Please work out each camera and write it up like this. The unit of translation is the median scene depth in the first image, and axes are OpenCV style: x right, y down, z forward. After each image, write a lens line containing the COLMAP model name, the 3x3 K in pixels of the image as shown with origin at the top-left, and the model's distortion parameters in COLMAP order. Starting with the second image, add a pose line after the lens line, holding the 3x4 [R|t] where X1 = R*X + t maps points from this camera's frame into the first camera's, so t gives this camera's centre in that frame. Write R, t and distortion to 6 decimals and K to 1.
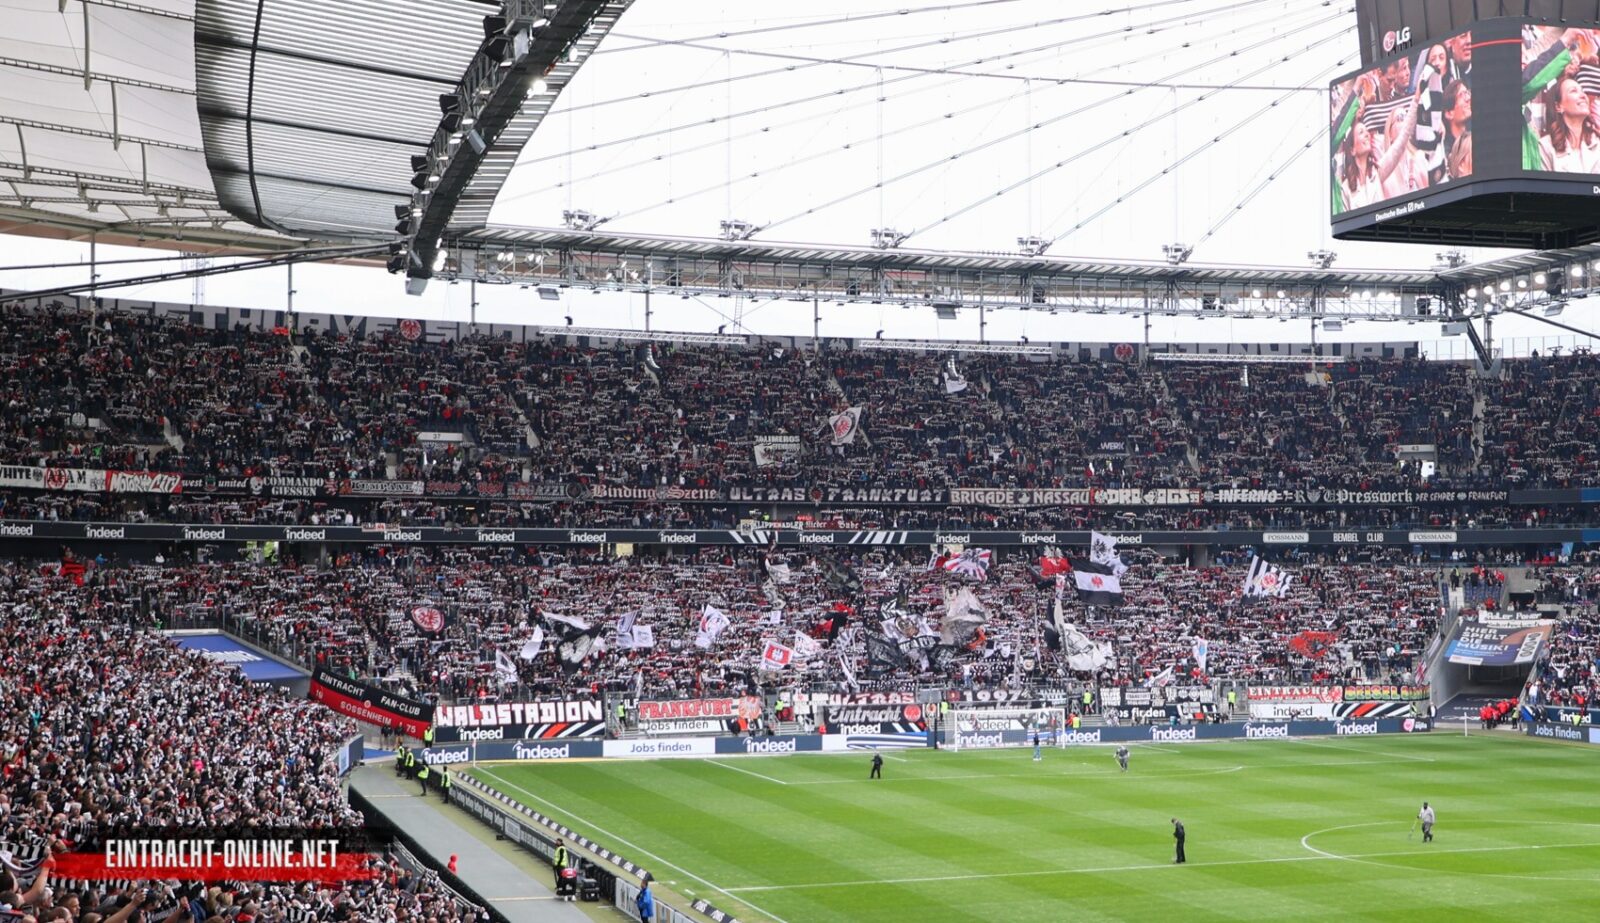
lens RADIAL K [[2335.1, 0, 823.5], [0, 2335.1, 517.1], [0, 0, 1]] dist [-0.028863, 0.428342]
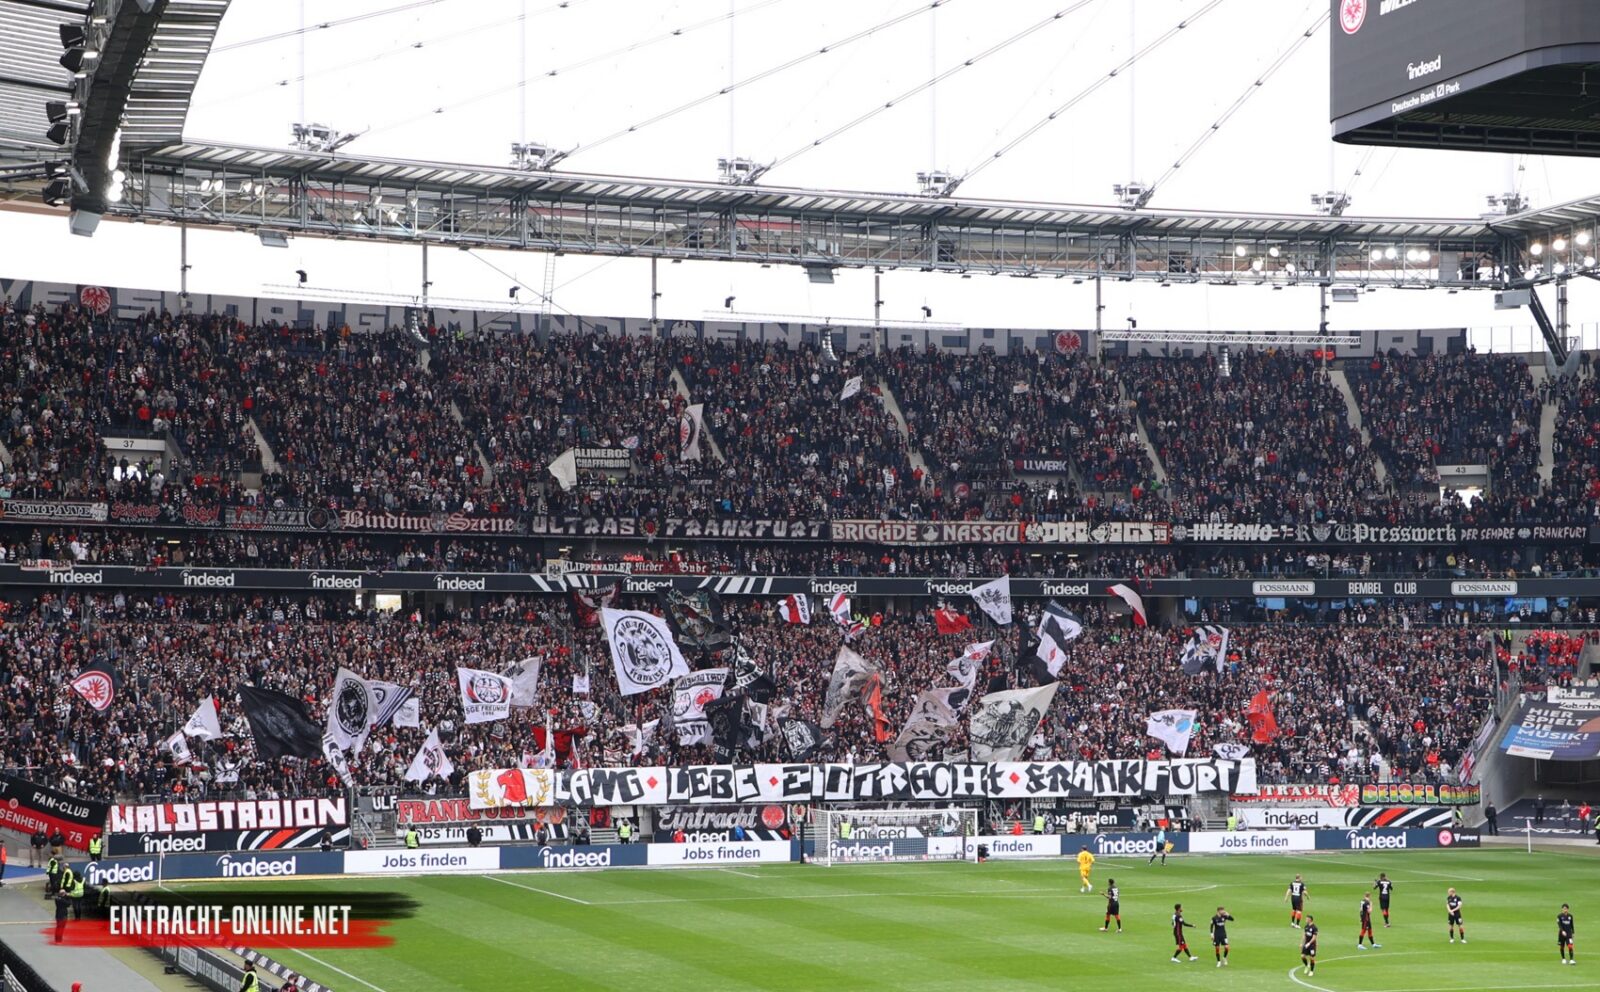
lens RADIAL K [[3070.9, 0, 774.5], [0, 3070.9, 532.6], [0, 0, 1]] dist [0.177641, 0.654575]
pose [[0.999656, 0.003623, 0.025991, 0.012426], [-0.003070, 0.999769, -0.021273, 0.014363], [-0.026062, 0.021186, 0.999436, 0.027467]]
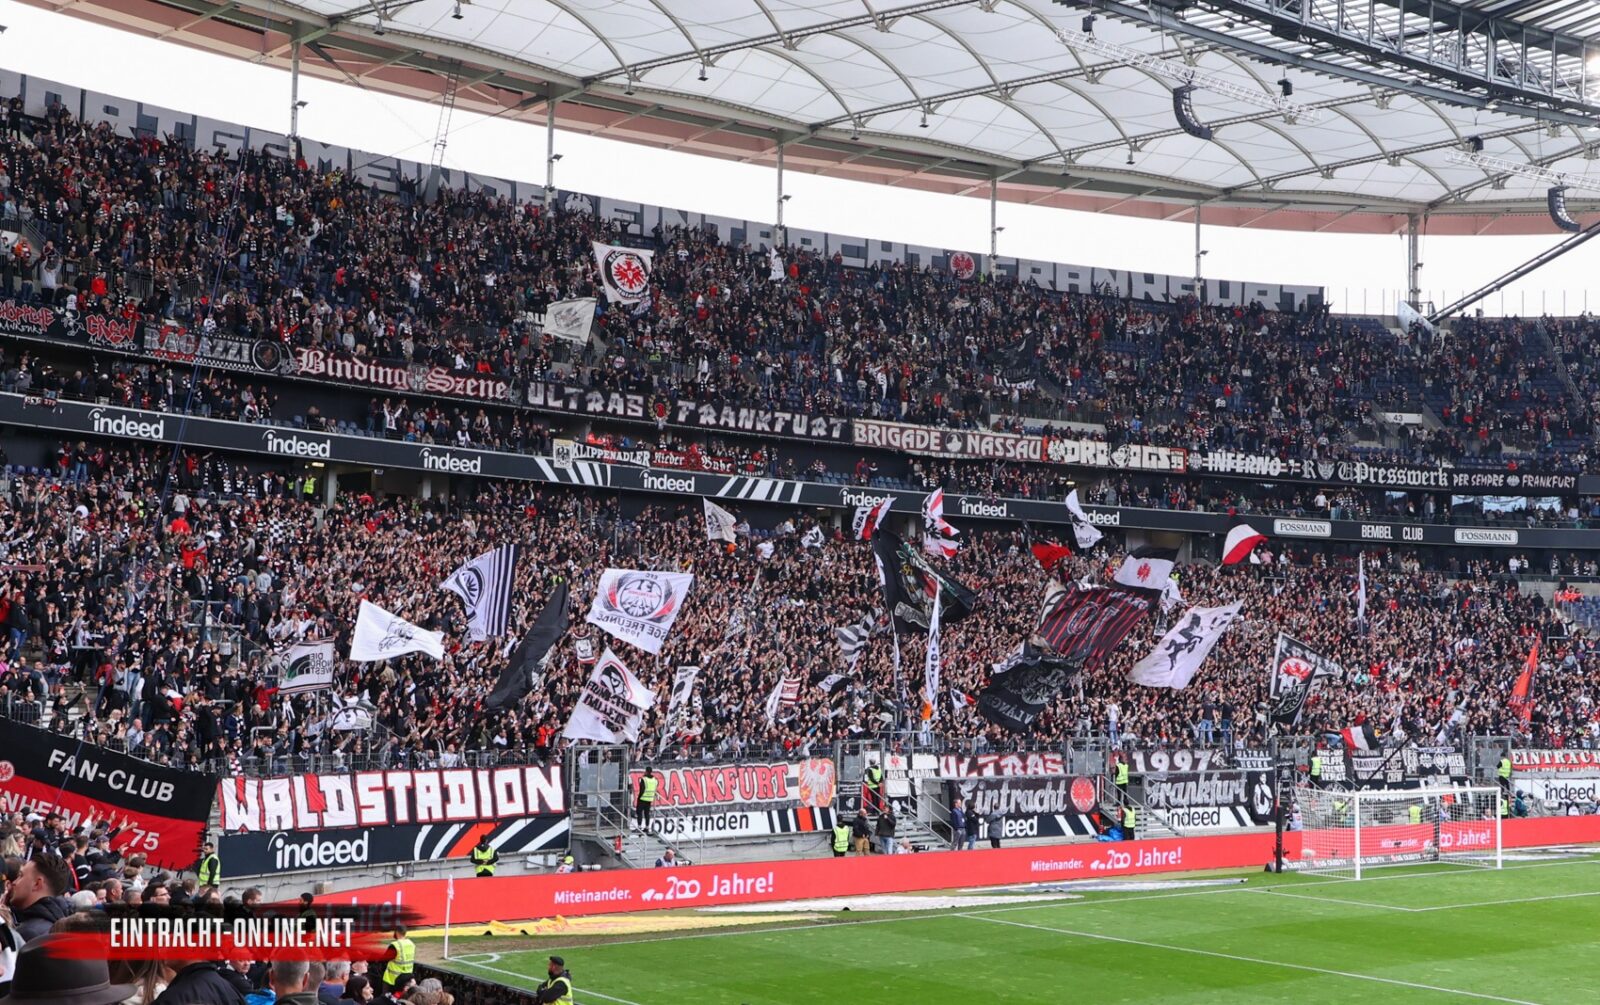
lens RADIAL K [[2076.0, 0, 782.7], [0, 2076.0, 528.5], [0, 0, 1]] dist [-0.048295, 0.386320]
pose [[0.930276, 0.047199, 0.363813, -0.178254], [-0.032536, 0.998396, -0.046331, 0.047320], [-0.365416, 0.031263, 0.930319, 0.579188]]
